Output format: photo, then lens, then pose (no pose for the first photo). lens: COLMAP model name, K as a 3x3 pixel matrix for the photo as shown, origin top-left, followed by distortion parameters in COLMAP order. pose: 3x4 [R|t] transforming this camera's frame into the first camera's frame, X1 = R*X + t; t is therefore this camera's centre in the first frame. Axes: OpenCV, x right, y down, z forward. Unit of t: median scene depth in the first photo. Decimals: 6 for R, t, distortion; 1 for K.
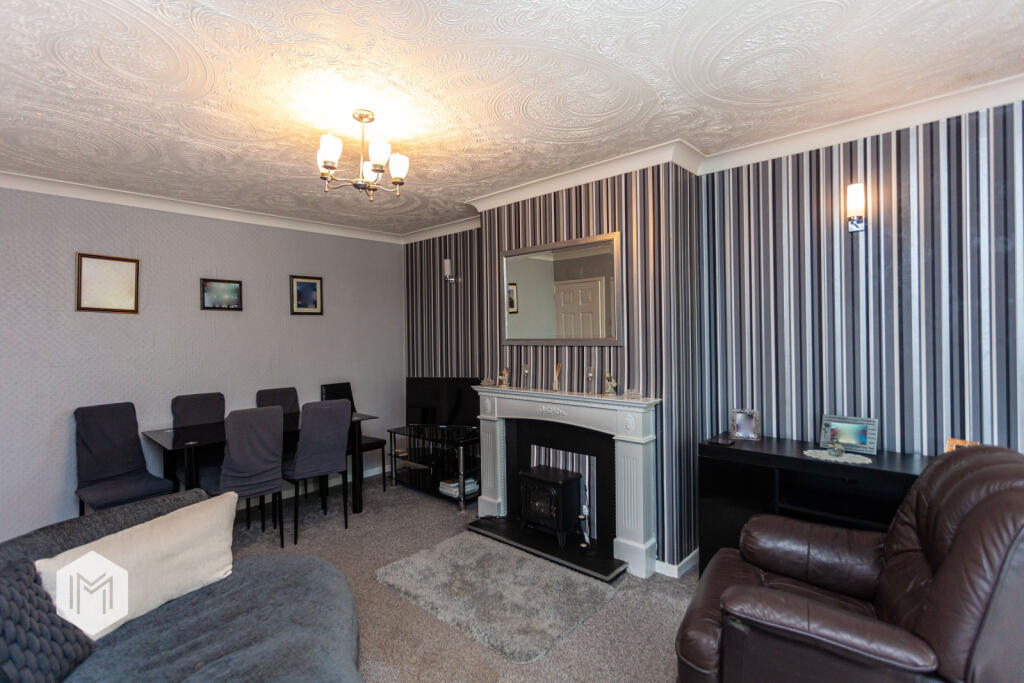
lens RADIAL K [[480.5, 0, 501.6], [0, 480.5, 341.3], [0, 0, 1]] dist [0.002735, 0.003318]
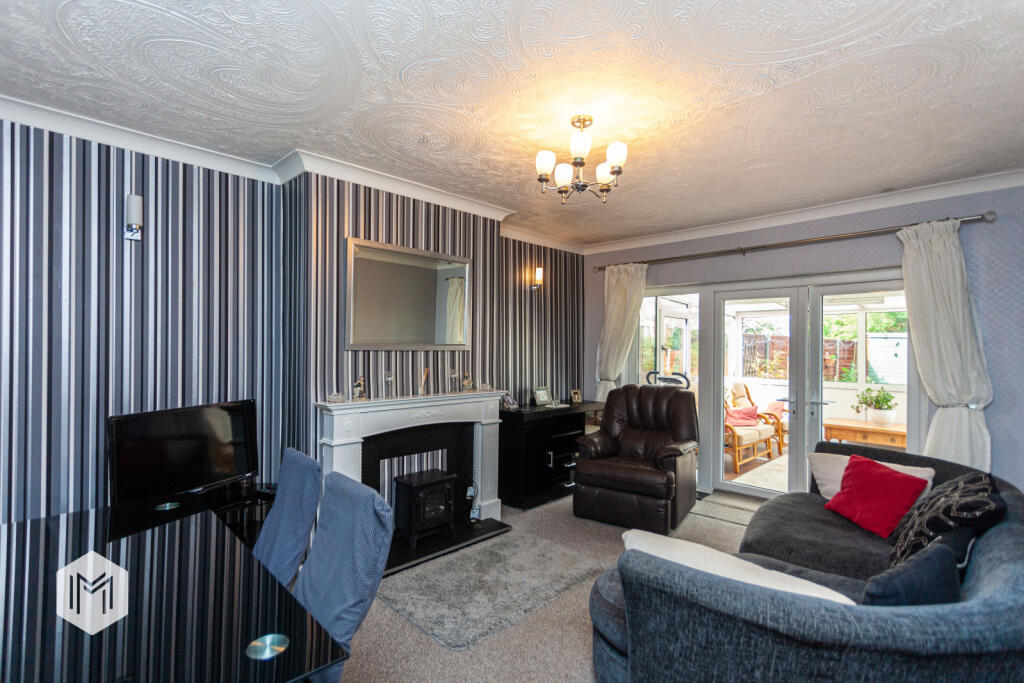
lens RADIAL K [[480.5, 0, 501.8], [0, 480.5, 339.7], [0, 0, 1]] dist [0.002735, 0.003318]
pose [[0.054664, 0.026801, 0.998145, -0.873418], [0.003178, 0.999630, -0.027015, 0.014145], [-0.998500, 0.004649, 0.054559, 0.753497]]
